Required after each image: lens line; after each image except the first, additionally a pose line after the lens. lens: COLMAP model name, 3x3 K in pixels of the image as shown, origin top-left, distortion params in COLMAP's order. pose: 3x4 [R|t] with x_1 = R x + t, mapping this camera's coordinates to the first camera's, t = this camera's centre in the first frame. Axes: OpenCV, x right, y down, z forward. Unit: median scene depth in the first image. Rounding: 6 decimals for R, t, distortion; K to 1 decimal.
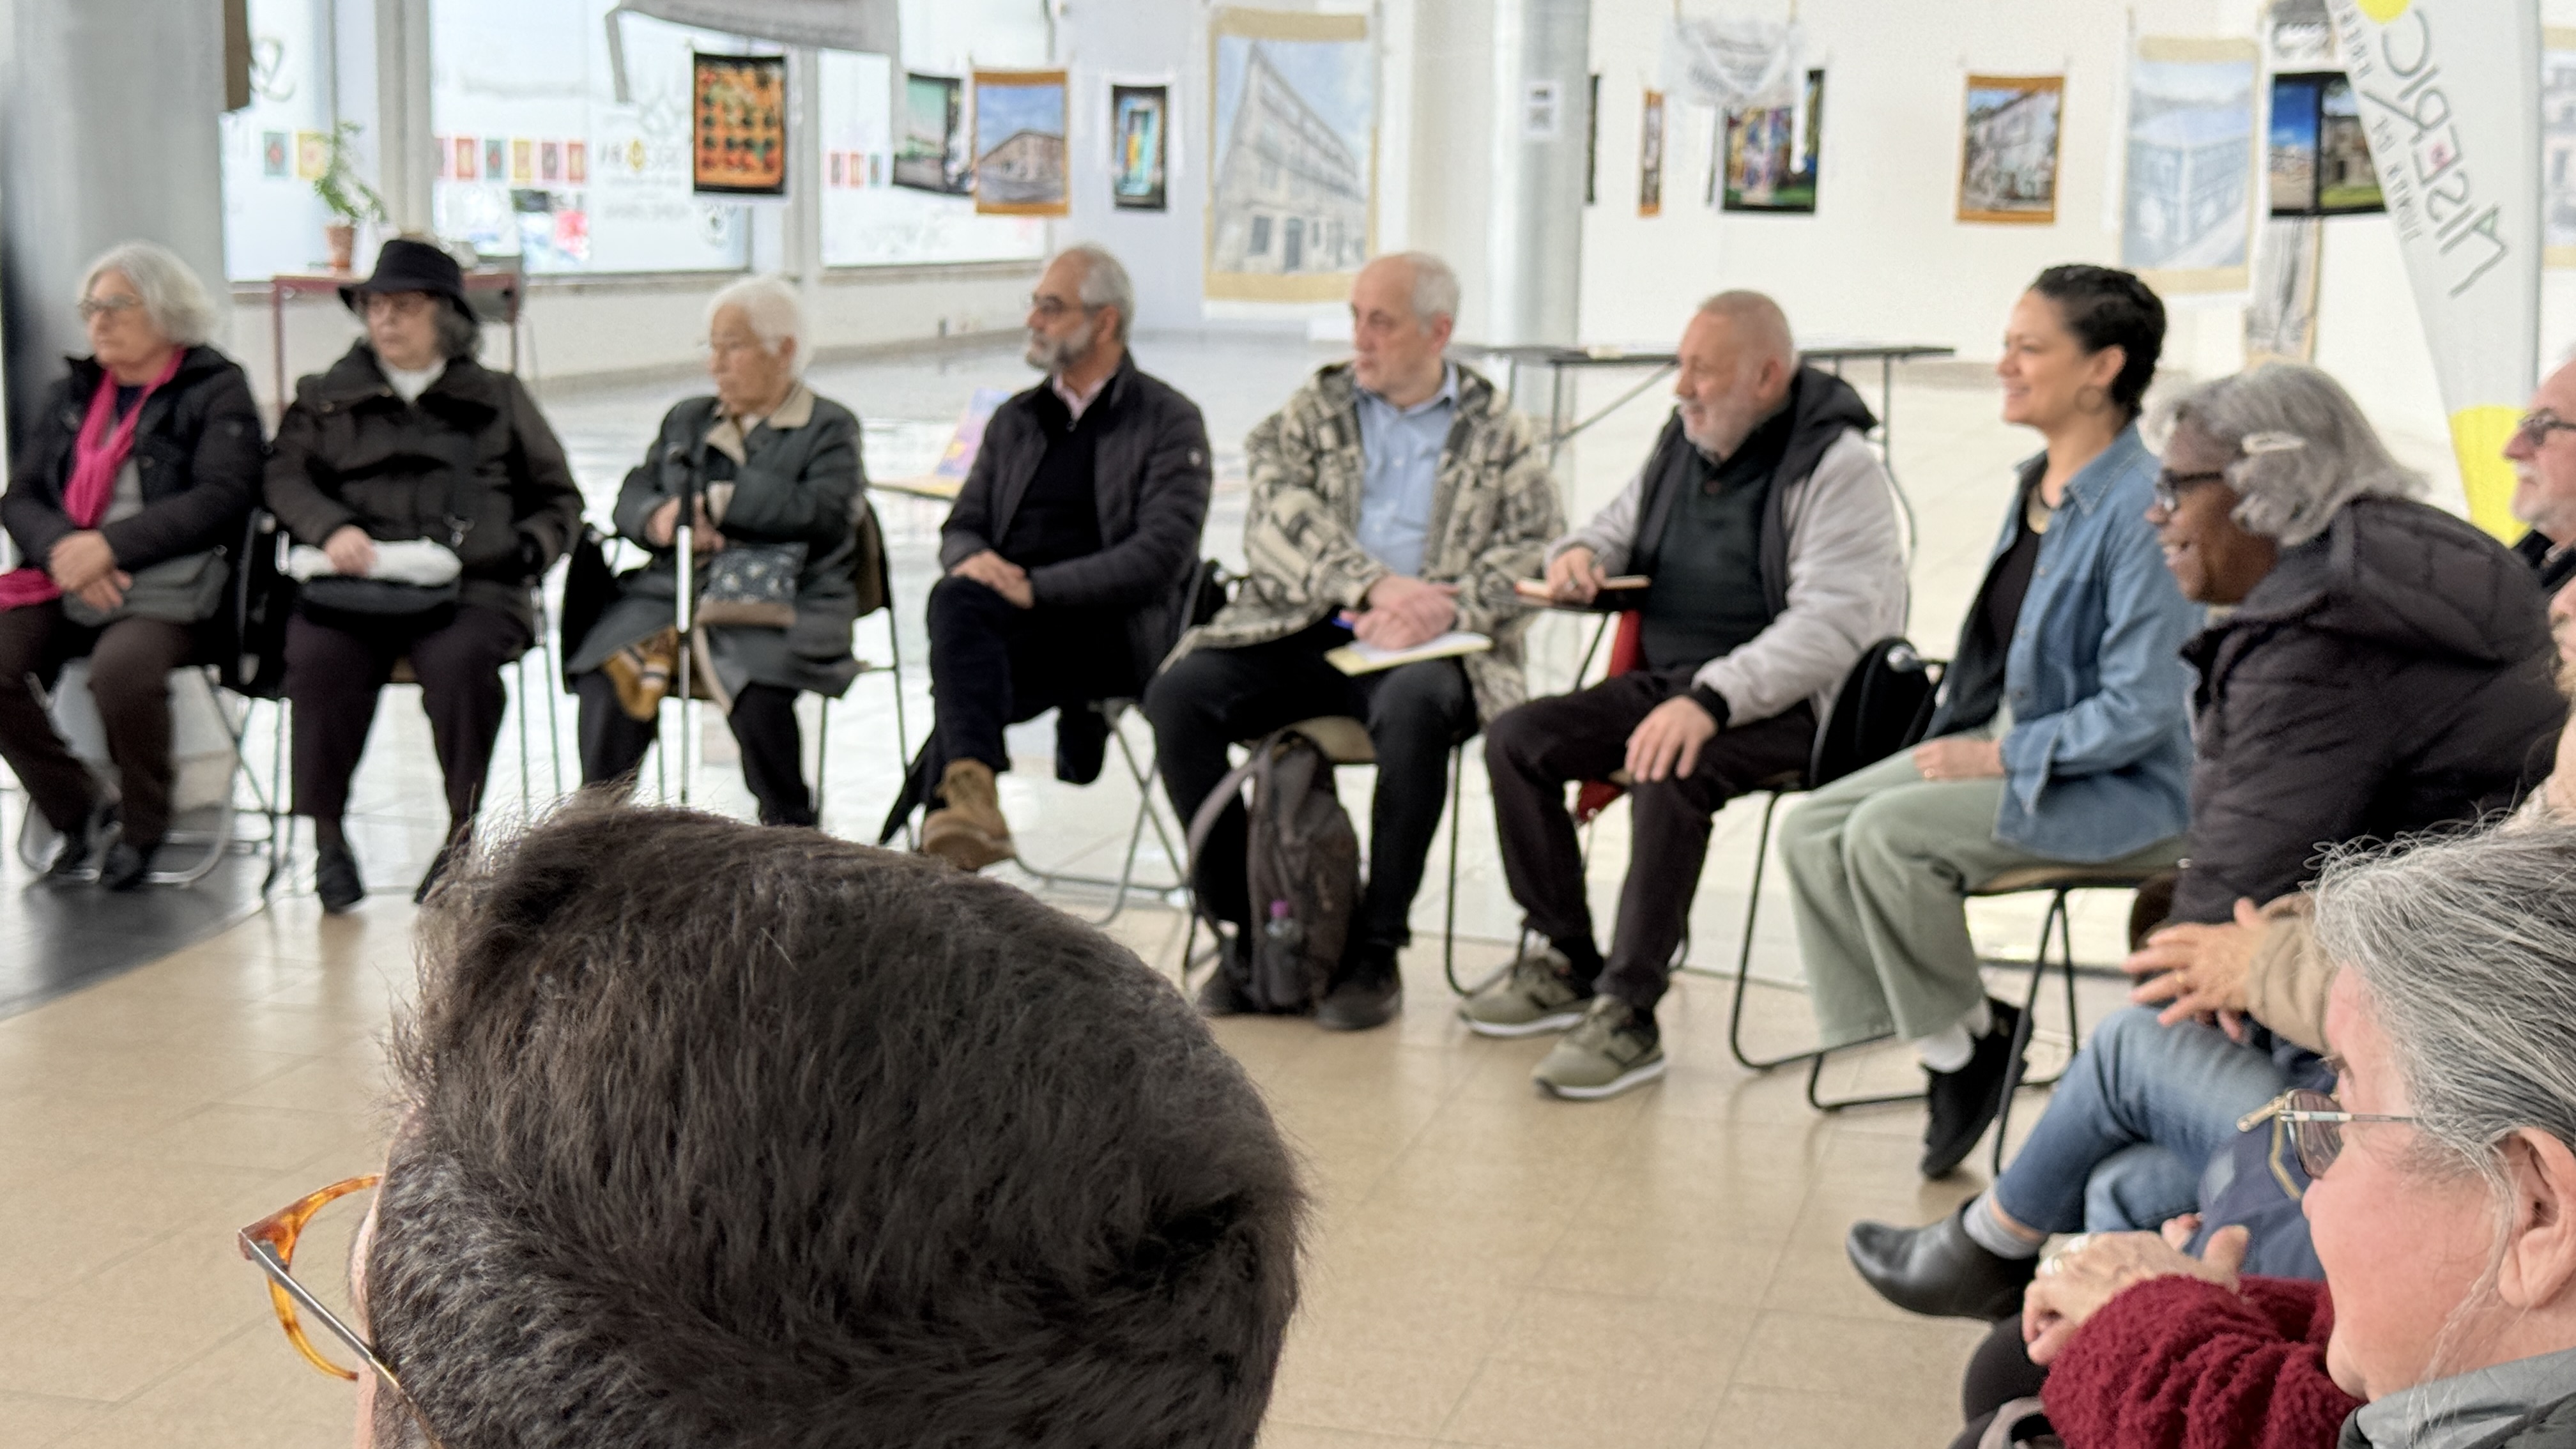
lens RADIAL K [[3649.9, 0, 1285.4], [0, 3649.9, 720.3], [0, 0, 1]] dist [0.140934, -0.044734]
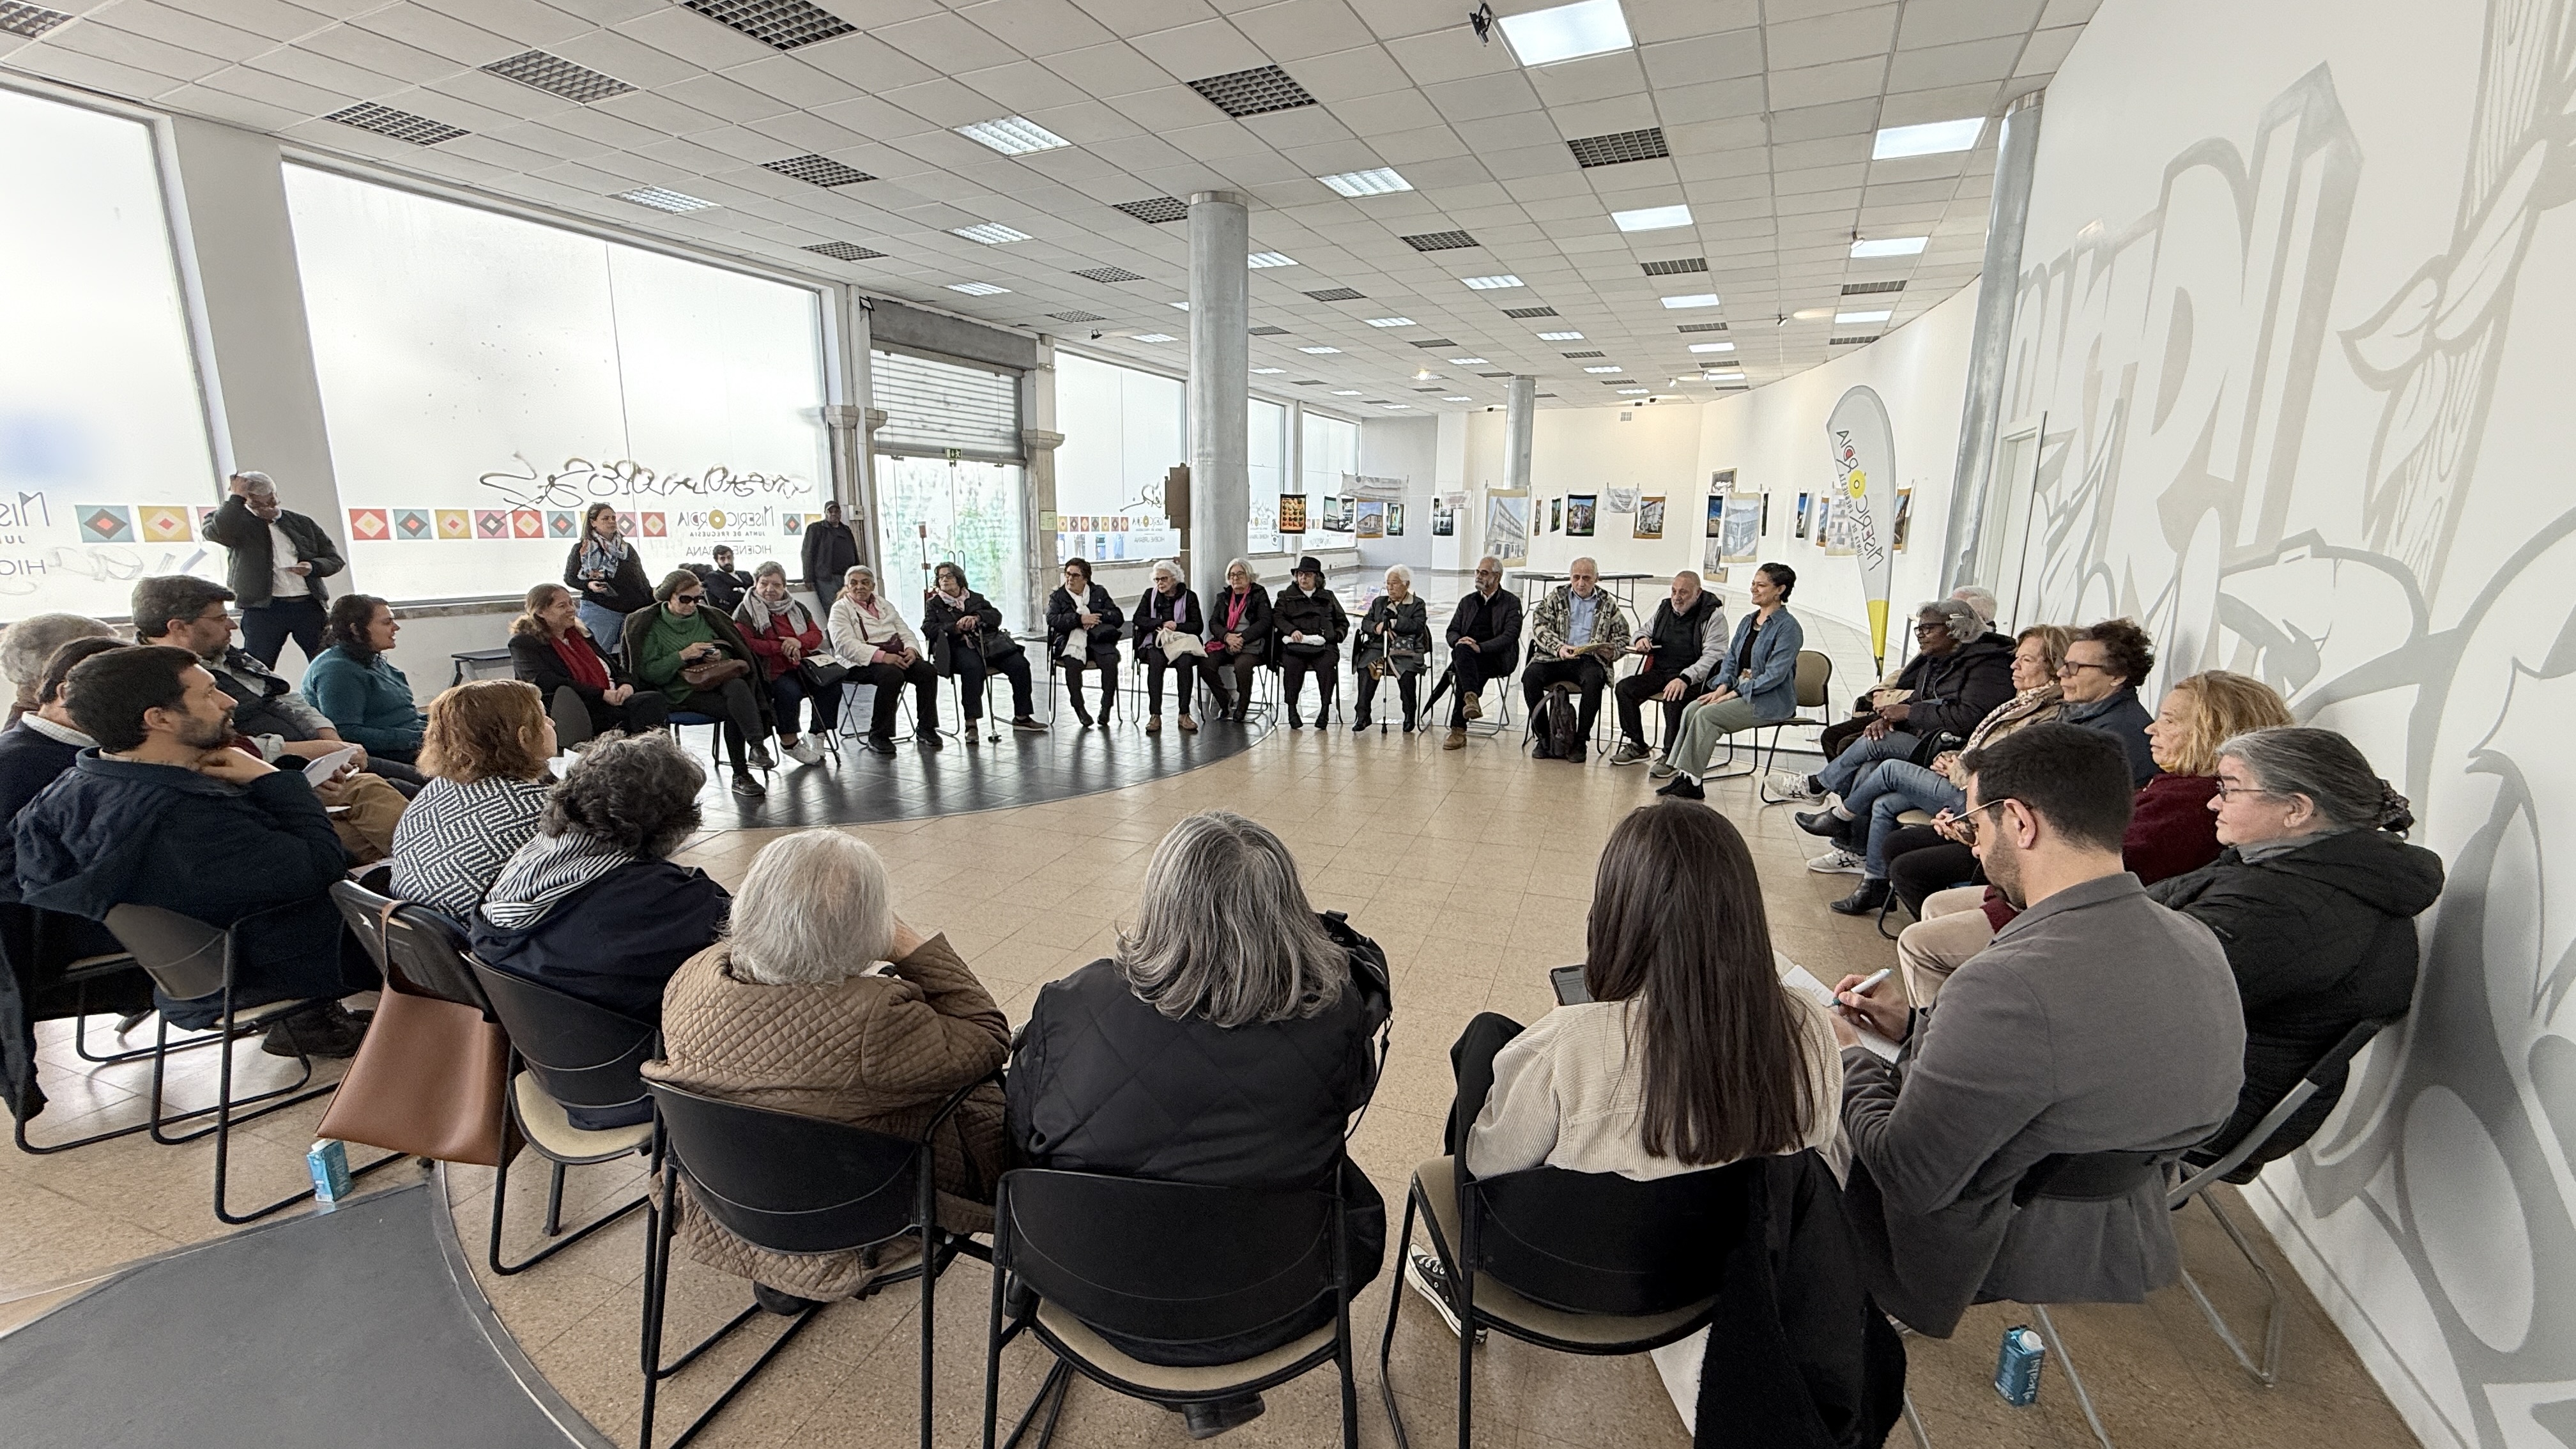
lens RADIAL K [[1029.6, 0, 1281.7], [0, 1029.6, 720.1], [0, 0, 1]] dist [0.000069, 0.000118]
pose [[0.995573, 0.008541, -0.093606, -0.166707], [-0.004285, 0.998952, 0.045574, -0.007288], [0.093897, -0.044971, 0.994566, -0.096689]]
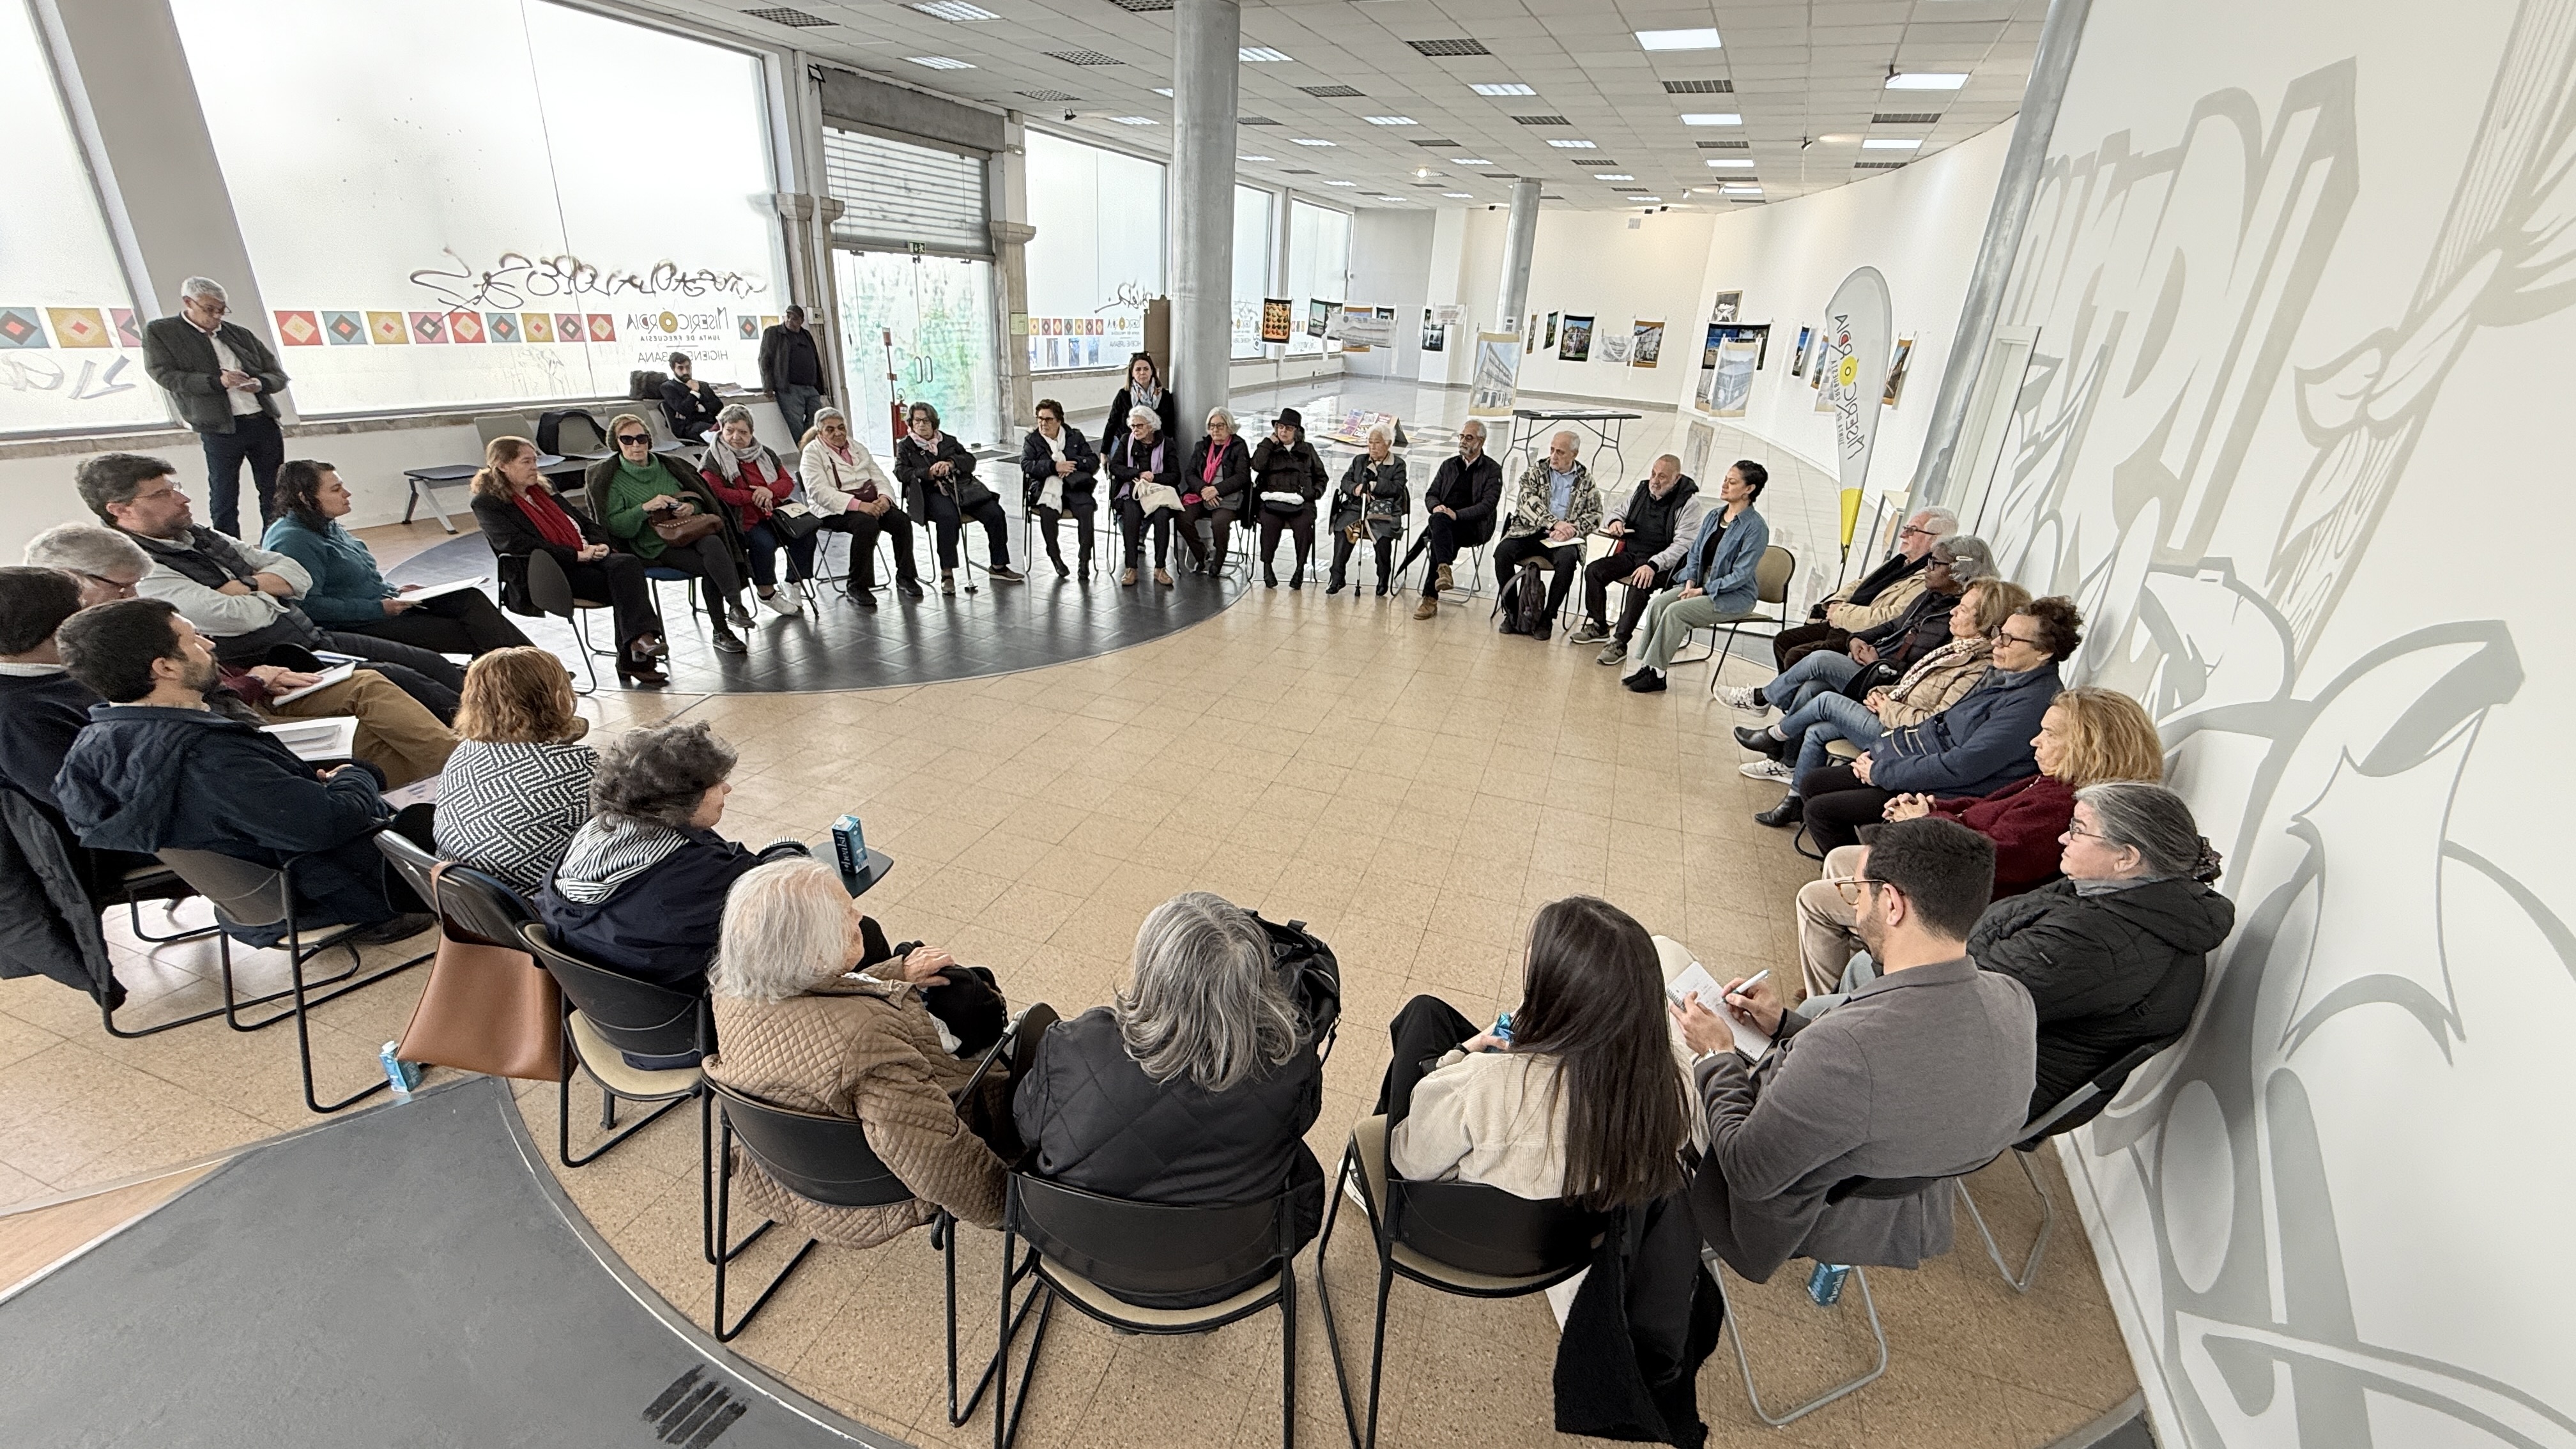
lens RADIAL K [[1029.1, 0, 1281.8], [0, 1029.1, 723.5], [0, 0, 1]] dist [0.000087, 0.000022]
pose [[0.996296, 0.062172, -0.059407, -0.167140], [-0.046084, 0.969293, 0.241552, -0.073478], [0.072601, -0.237919, 0.968568, -0.113013]]
